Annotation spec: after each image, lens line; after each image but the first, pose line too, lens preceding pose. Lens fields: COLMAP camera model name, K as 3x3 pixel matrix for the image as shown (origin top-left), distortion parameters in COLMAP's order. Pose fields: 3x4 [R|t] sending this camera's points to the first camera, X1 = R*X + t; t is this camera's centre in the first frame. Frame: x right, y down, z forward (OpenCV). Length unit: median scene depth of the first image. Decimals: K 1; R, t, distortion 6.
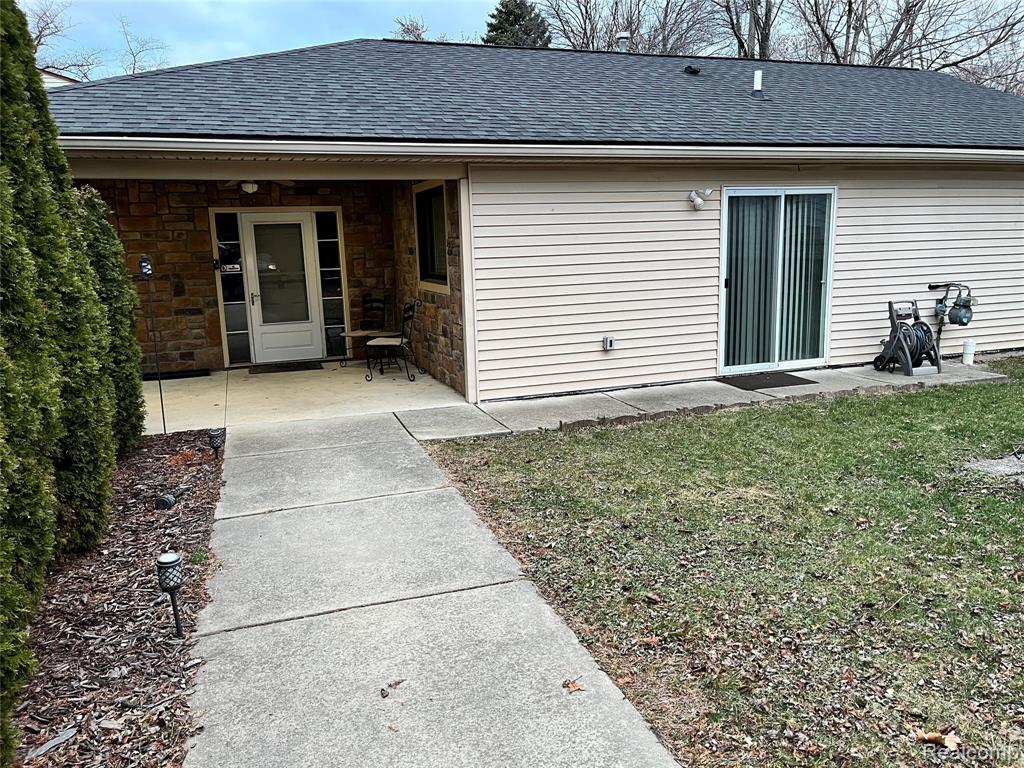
lens RADIAL K [[776.8, 0, 512.4], [0, 776.8, 388.8], [0, 0, 1]] dist [0.014241, 0.007103]
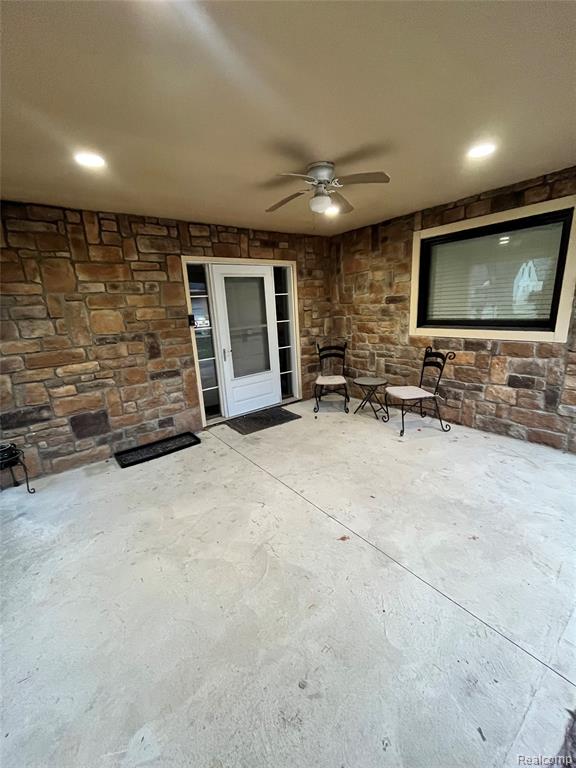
lens RADIAL K [[312.7, 0, 287.7], [0, 312.7, 382.0], [0, 0, 1]] dist [-0.000966, 0.000271]
pose [[0.960516, -0.089908, 0.263298, -0.373707], [0.078815, 0.995510, 0.052415, -0.097592], [-0.266828, -0.029594, 0.963290, 0.612028]]
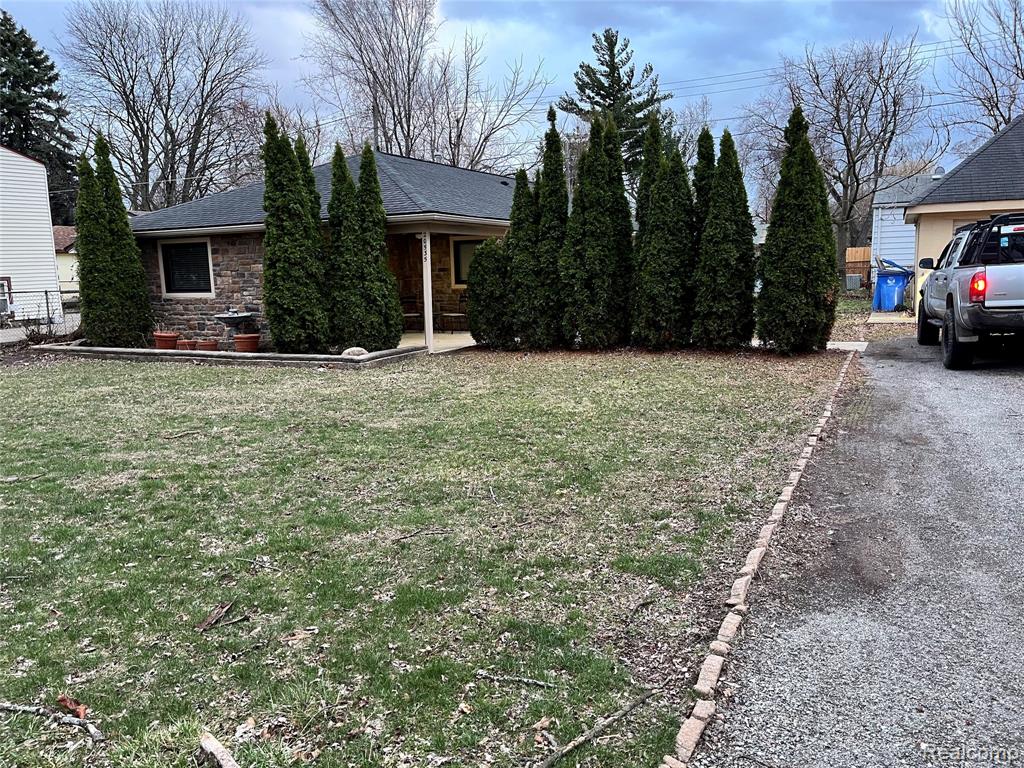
lens RADIAL K [[776.8, 0, 513.2], [0, 776.8, 383.5], [0, 0, 1]] dist [0.014241, 0.007103]
pose [[0.756896, -0.096614, 0.646354, -1.225053], [0.126873, 0.991919, -0.000304, 0.119976], [-0.641102, 0.082235, 0.763037, -0.535526]]
